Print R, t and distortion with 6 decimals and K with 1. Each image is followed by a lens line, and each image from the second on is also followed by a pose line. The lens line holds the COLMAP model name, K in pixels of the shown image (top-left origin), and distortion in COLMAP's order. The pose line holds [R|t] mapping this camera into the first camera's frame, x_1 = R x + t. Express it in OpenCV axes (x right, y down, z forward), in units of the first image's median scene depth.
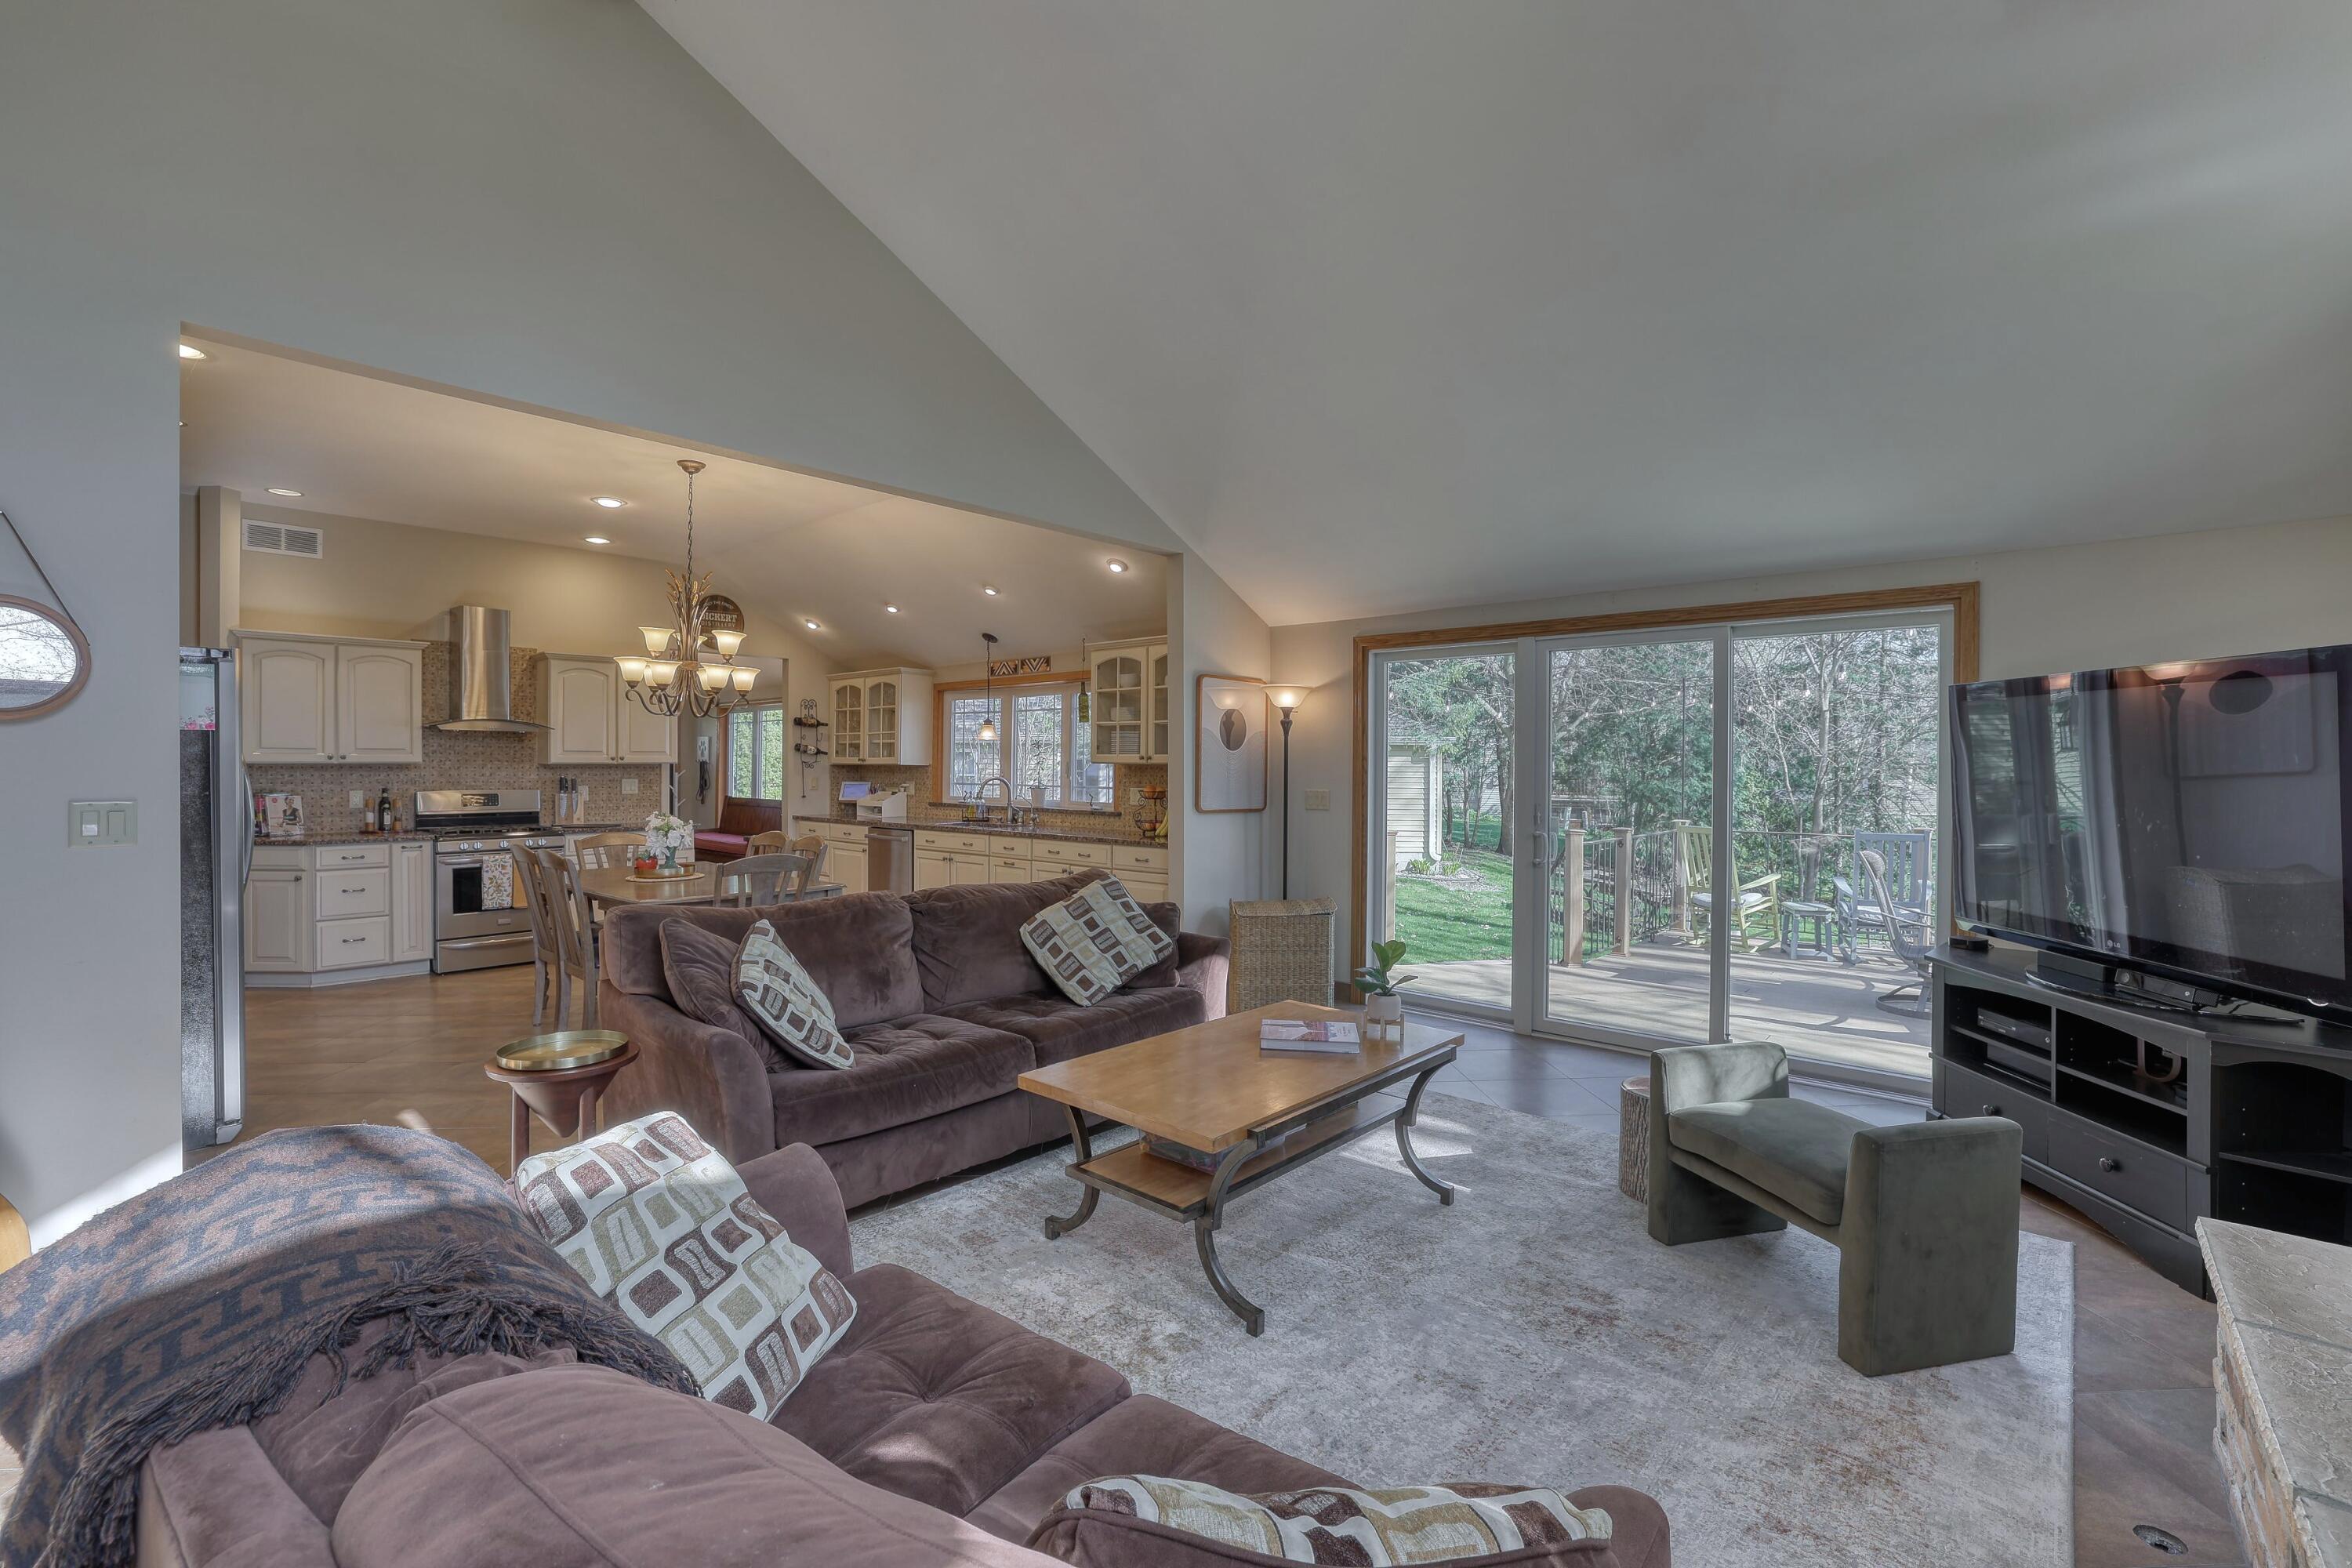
lens RADIAL K [[1028.6, 0, 1169.6], [0, 1028.6, 763.9], [0, 0, 1]] dist [-0.030788, 0.001405]
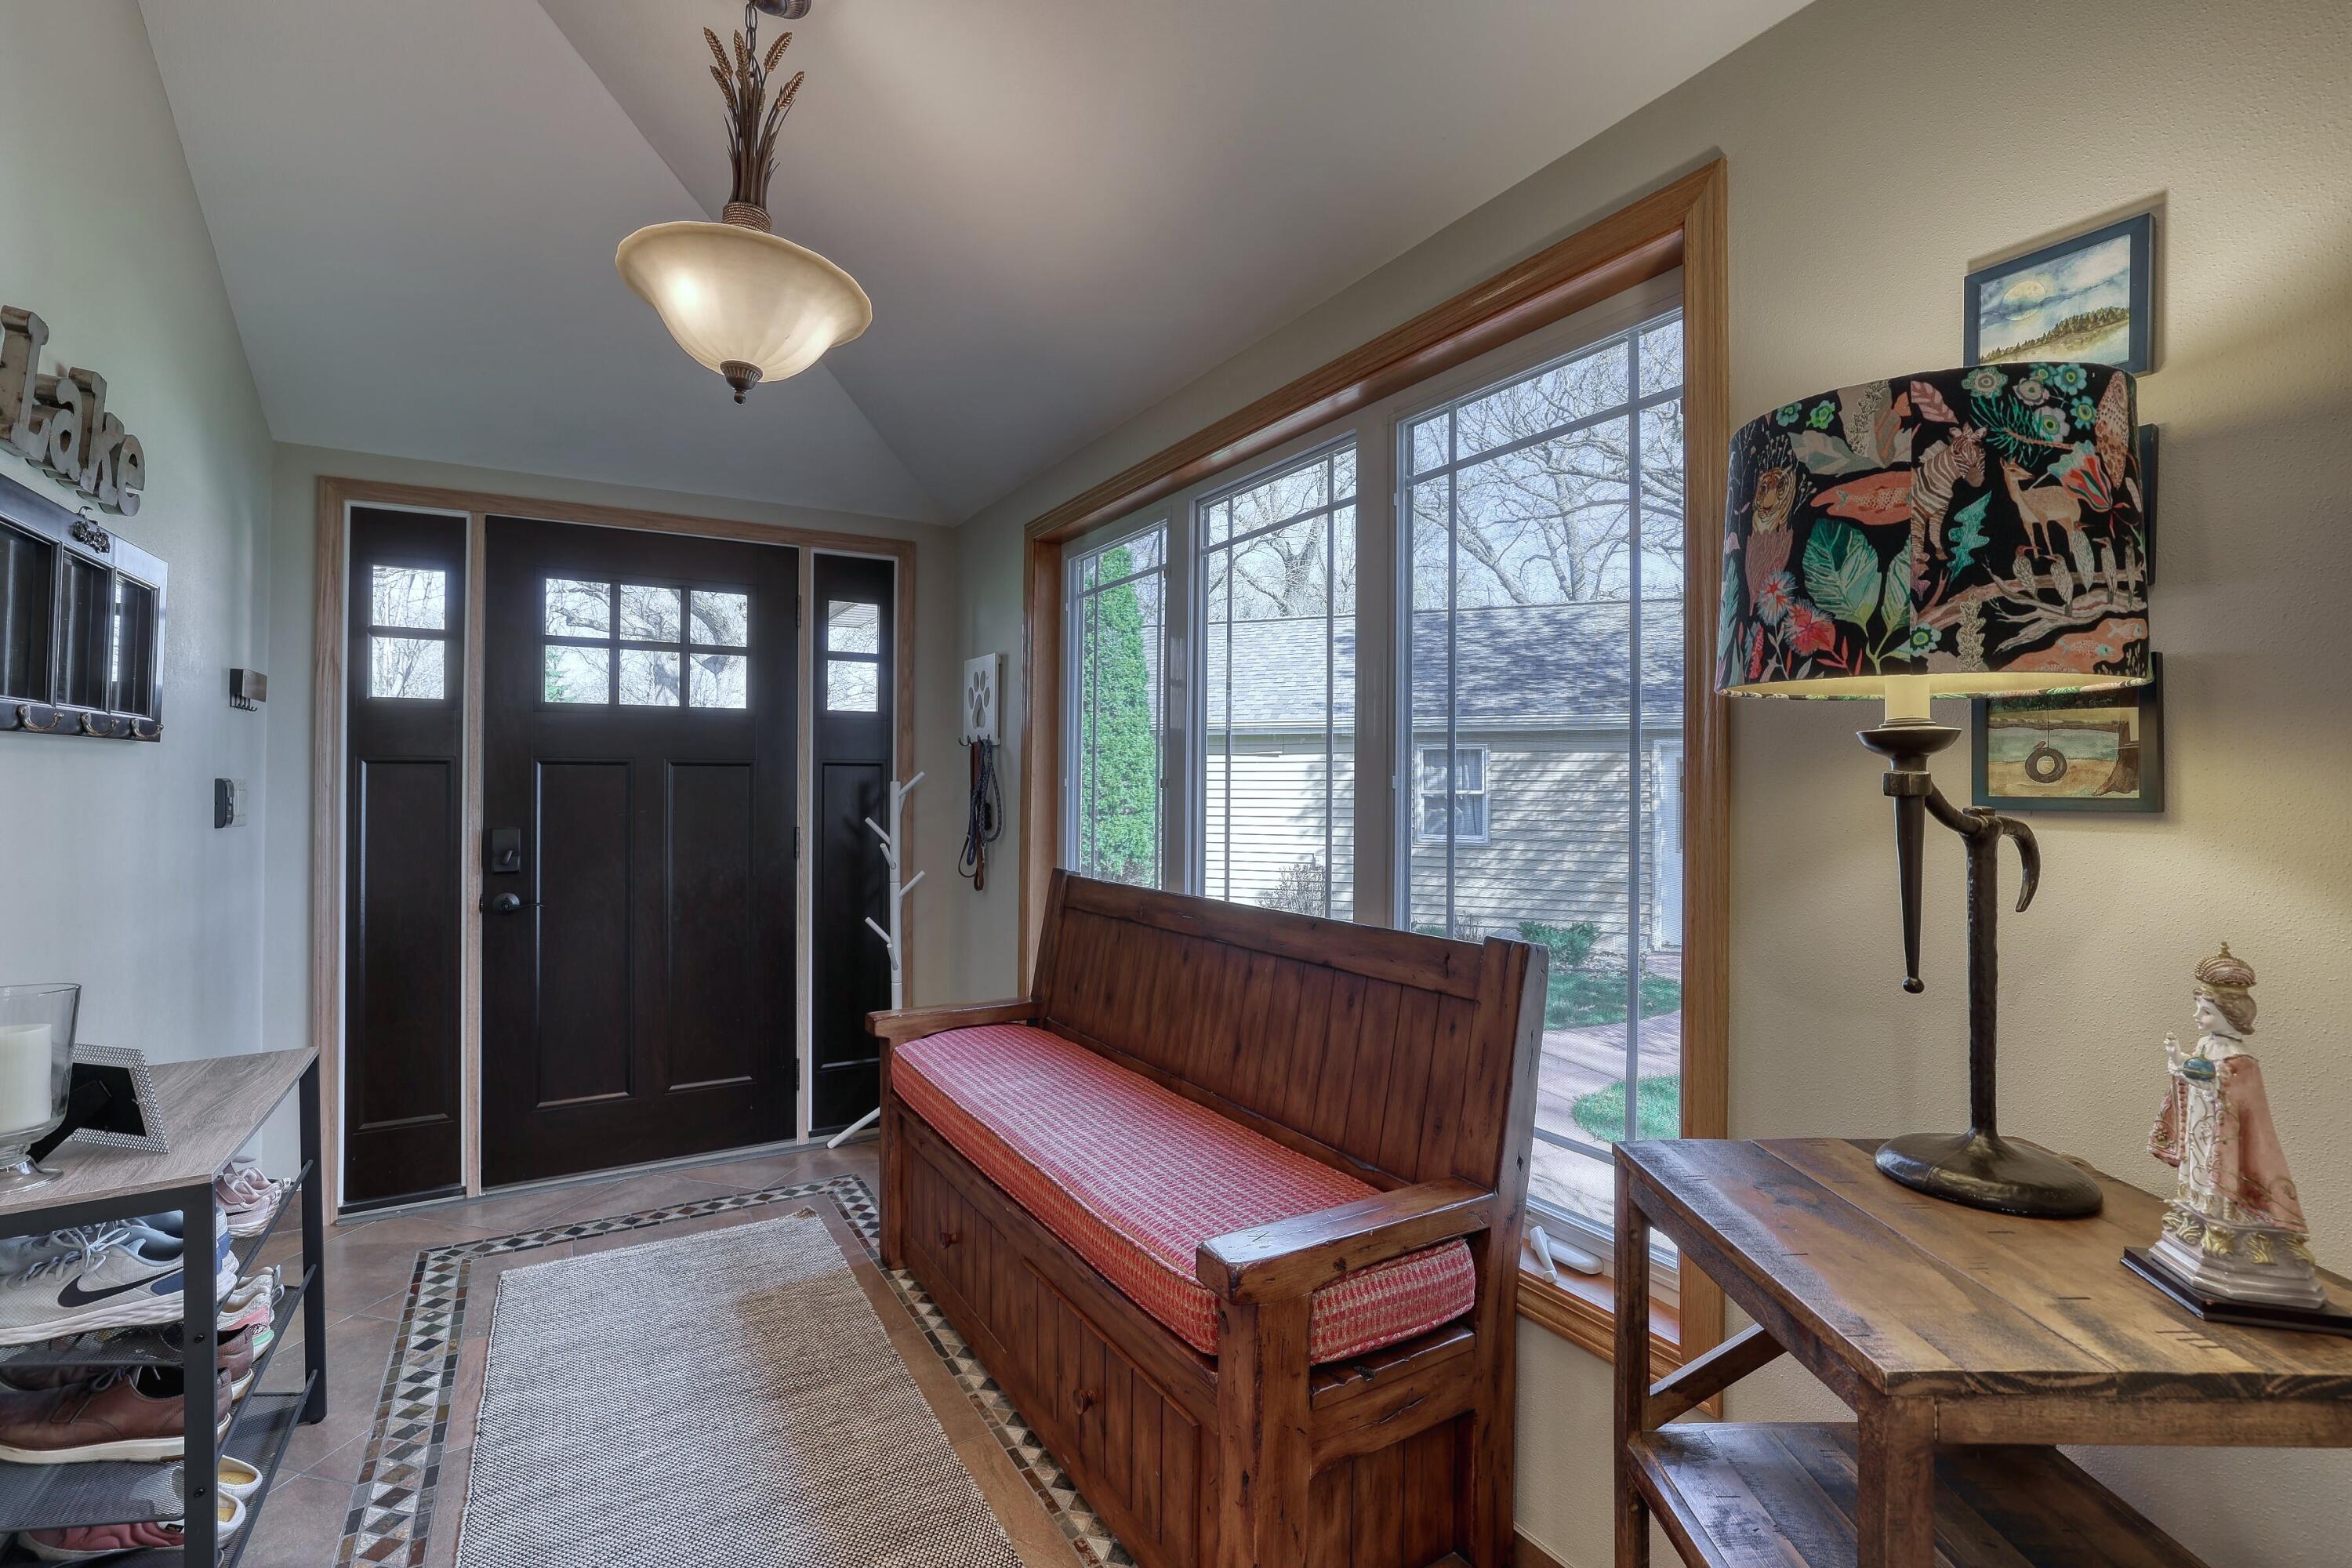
lens RADIAL K [[1028.6, 0, 1180.6], [0, 1028.6, 779.1], [0, 0, 1]] dist [-0.030788, 0.001405]
pose [[0.960505, -0.000882, -0.278262, -0.523721], [-0.000588, 0.999986, -0.005199, 0.015835], [0.278263, 0.005157, 0.960491, 1.200477]]
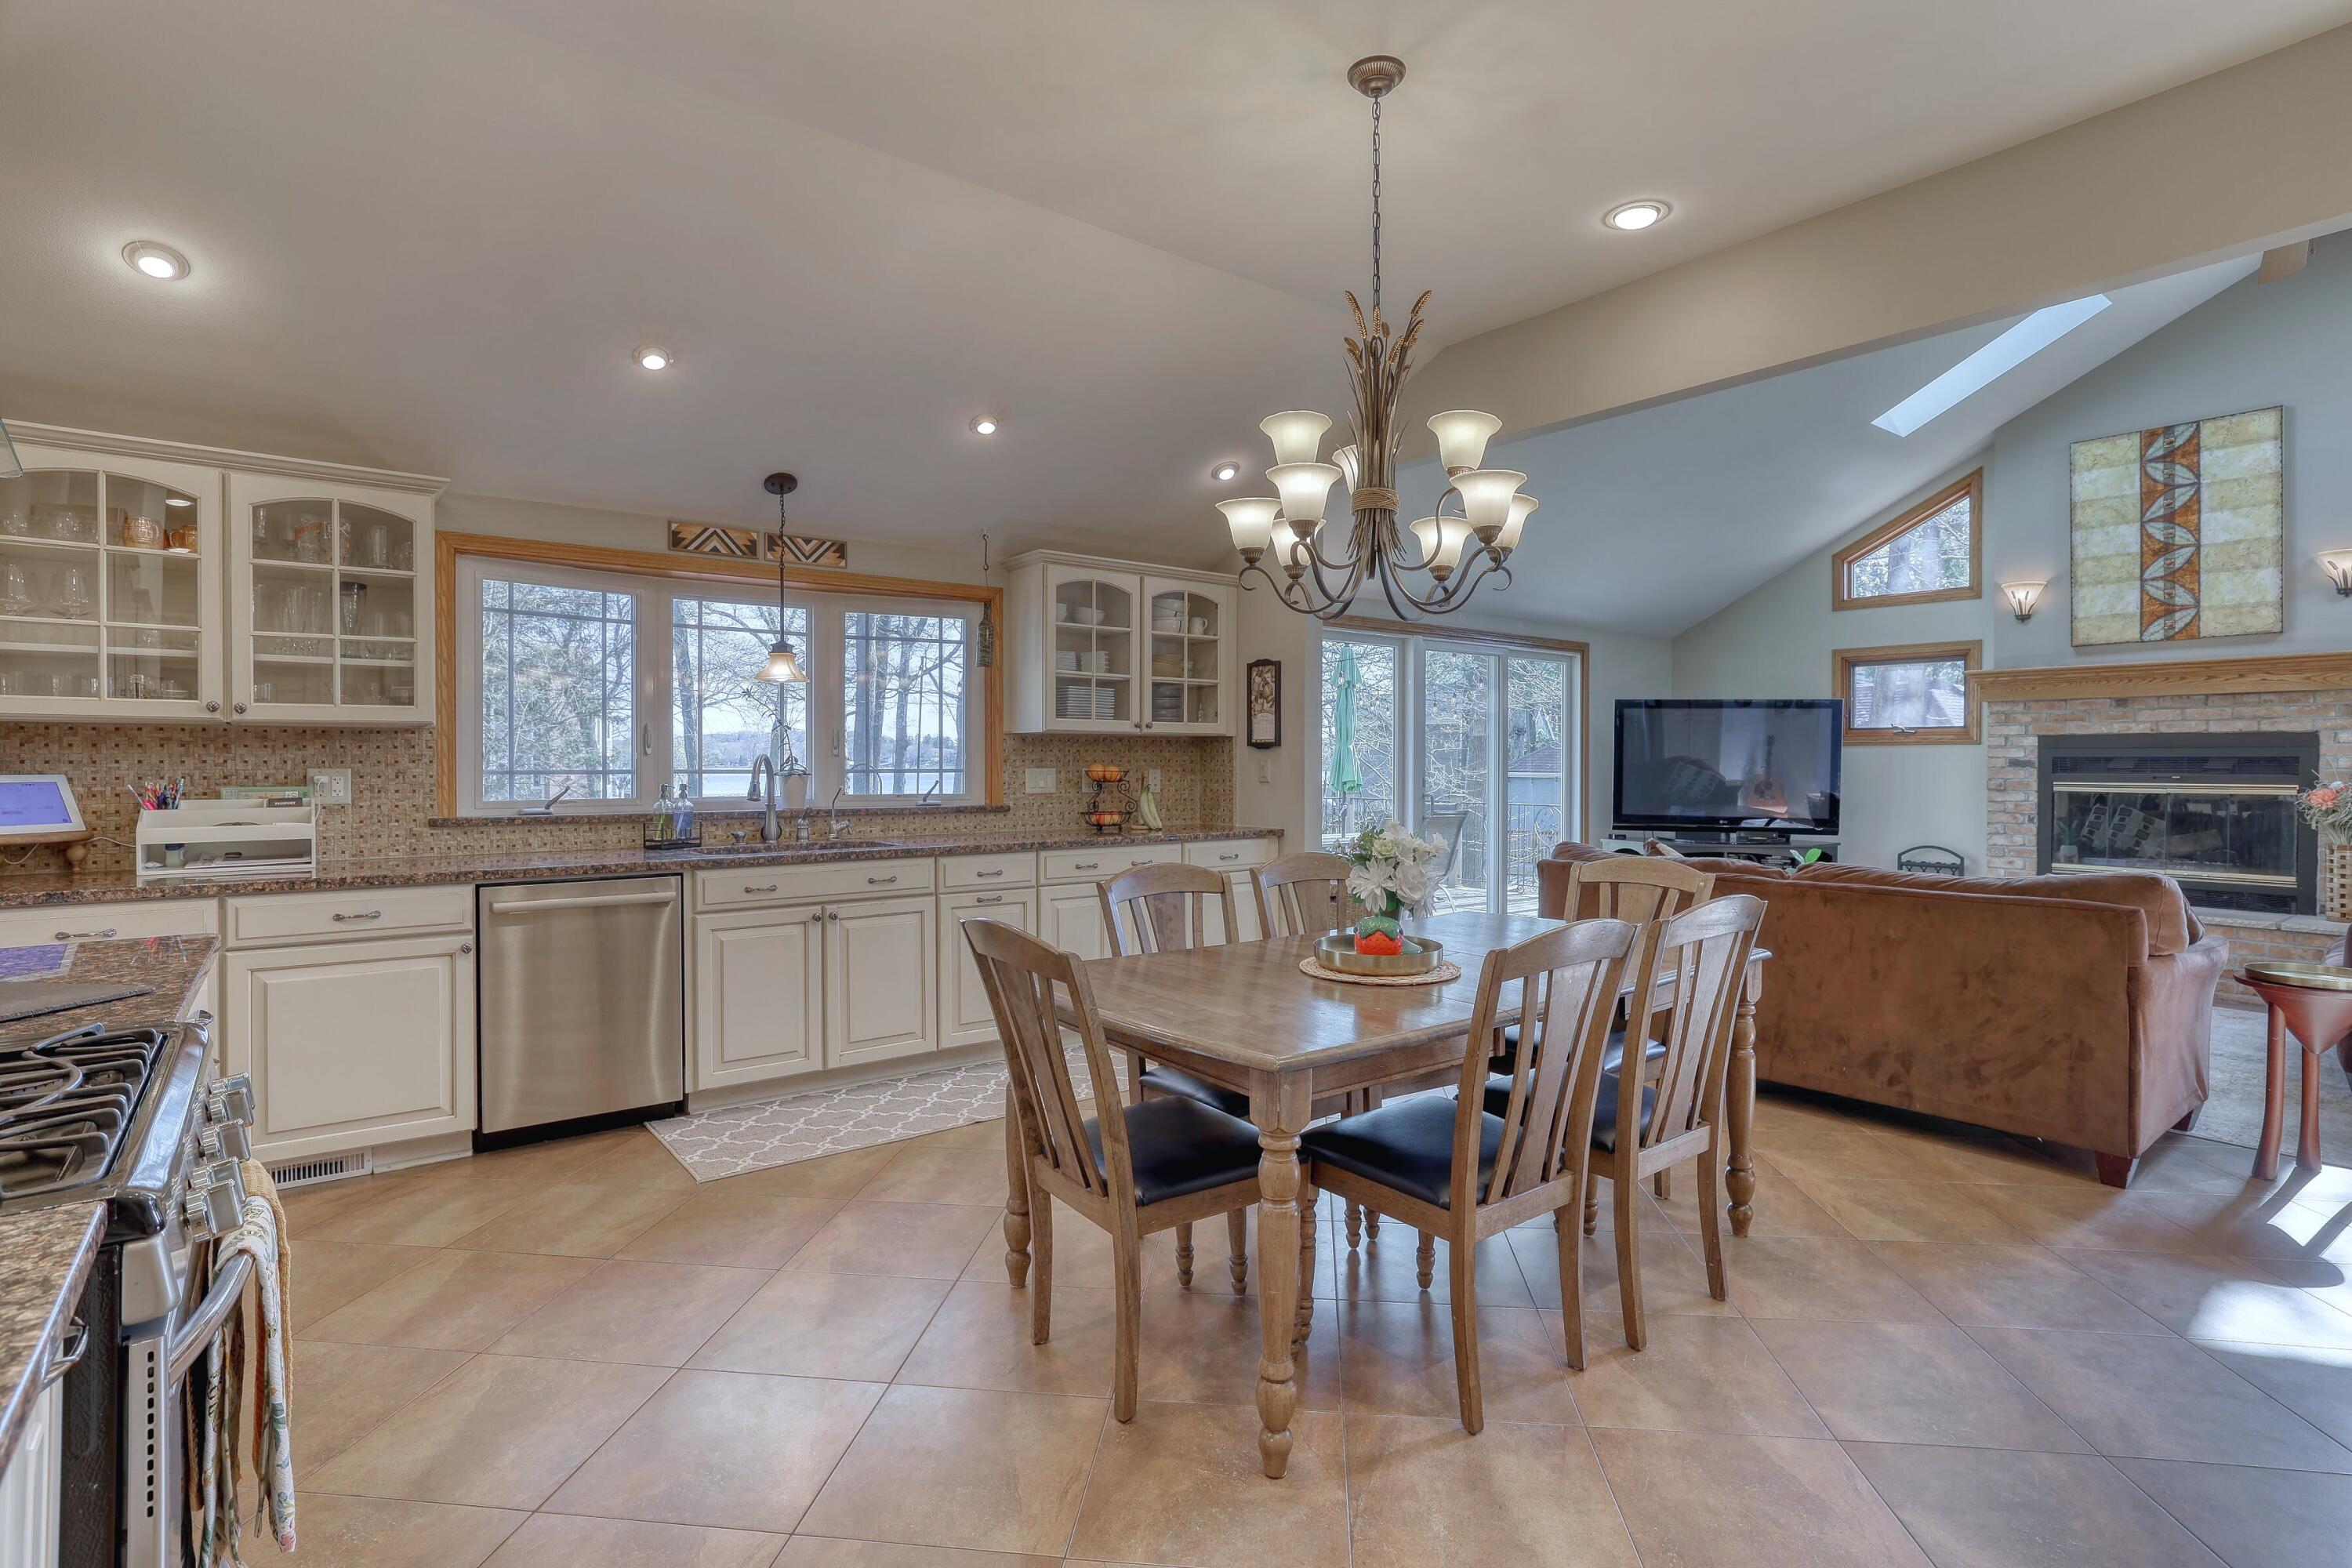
lens RADIAL K [[1105.4, 0, 1158.2], [0, 1105.4, 768.5], [0, 0, 1]] dist [-0.032267, 0.011499]
pose [[0.187389, -0.009226, 0.982243, -0.737164], [-0.000158, 0.999956, 0.009422, 0.015846], [-0.982286, -0.001920, 0.187379, 0.772389]]
